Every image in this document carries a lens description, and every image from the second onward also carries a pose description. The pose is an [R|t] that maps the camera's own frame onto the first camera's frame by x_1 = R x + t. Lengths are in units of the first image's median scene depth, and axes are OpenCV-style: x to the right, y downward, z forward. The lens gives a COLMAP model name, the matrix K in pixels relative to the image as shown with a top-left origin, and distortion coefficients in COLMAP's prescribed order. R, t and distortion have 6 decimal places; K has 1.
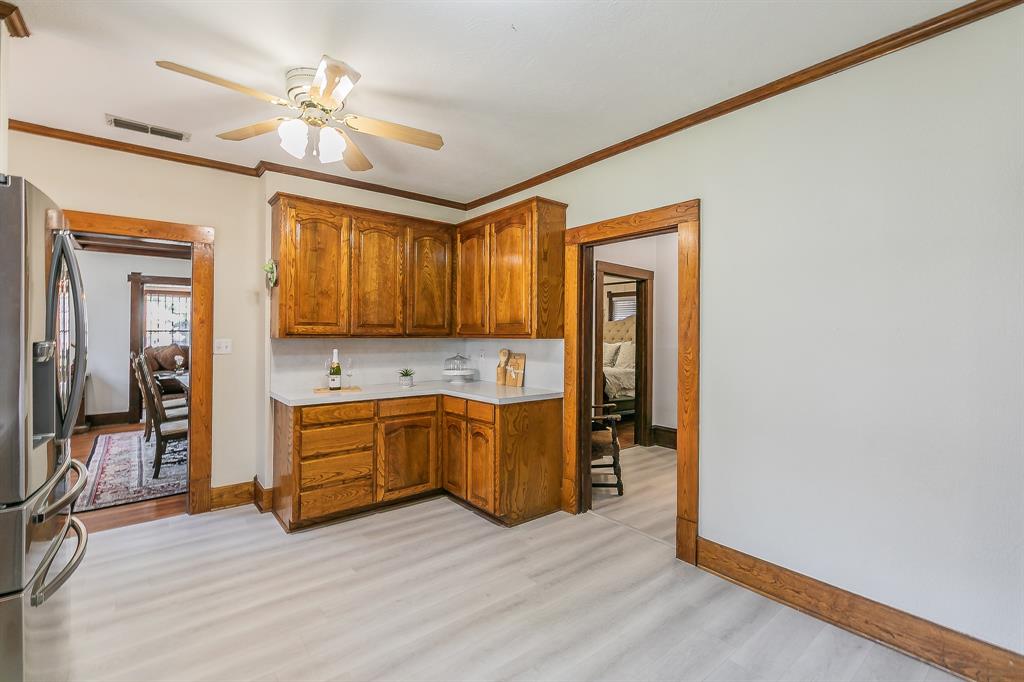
lens RADIAL K [[450.2, 0, 520.1], [0, 450.2, 333.6], [0, 0, 1]] dist [-0.004669, -0.000333]
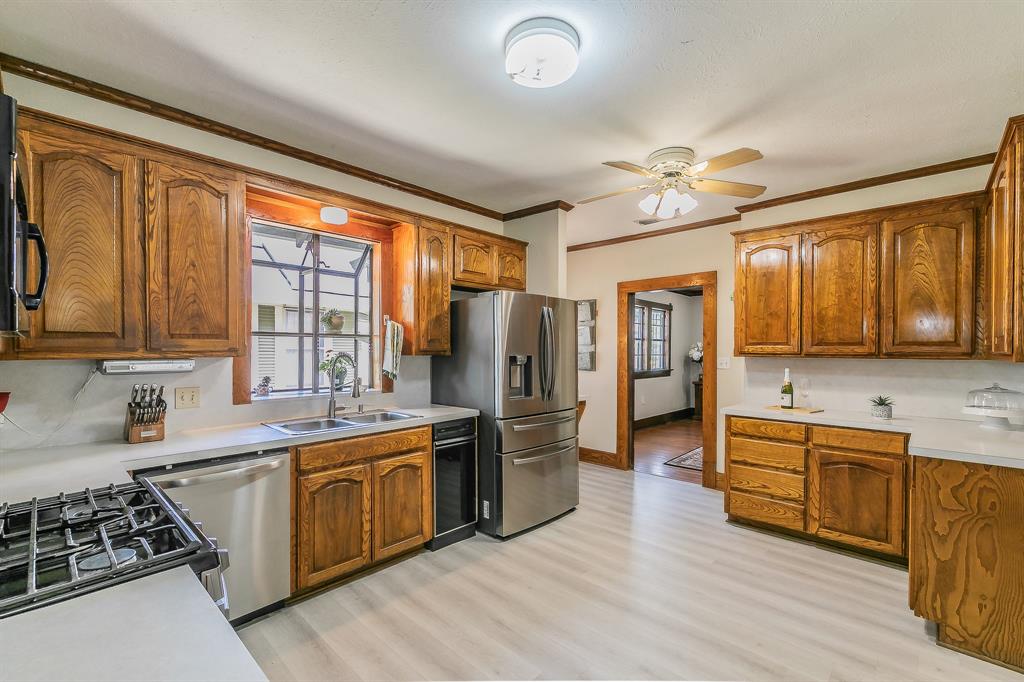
lens RADIAL K [[450.2, 0, 521.2], [0, 450.2, 350.9], [0, 0, 1]] dist [-0.004669, -0.000333]
pose [[0.119235, 0.000836, -0.992866, 0.524882], [0.000647, 0.999999, 0.000920, -0.005646], [0.992866, -0.000752, 0.119234, 0.286515]]
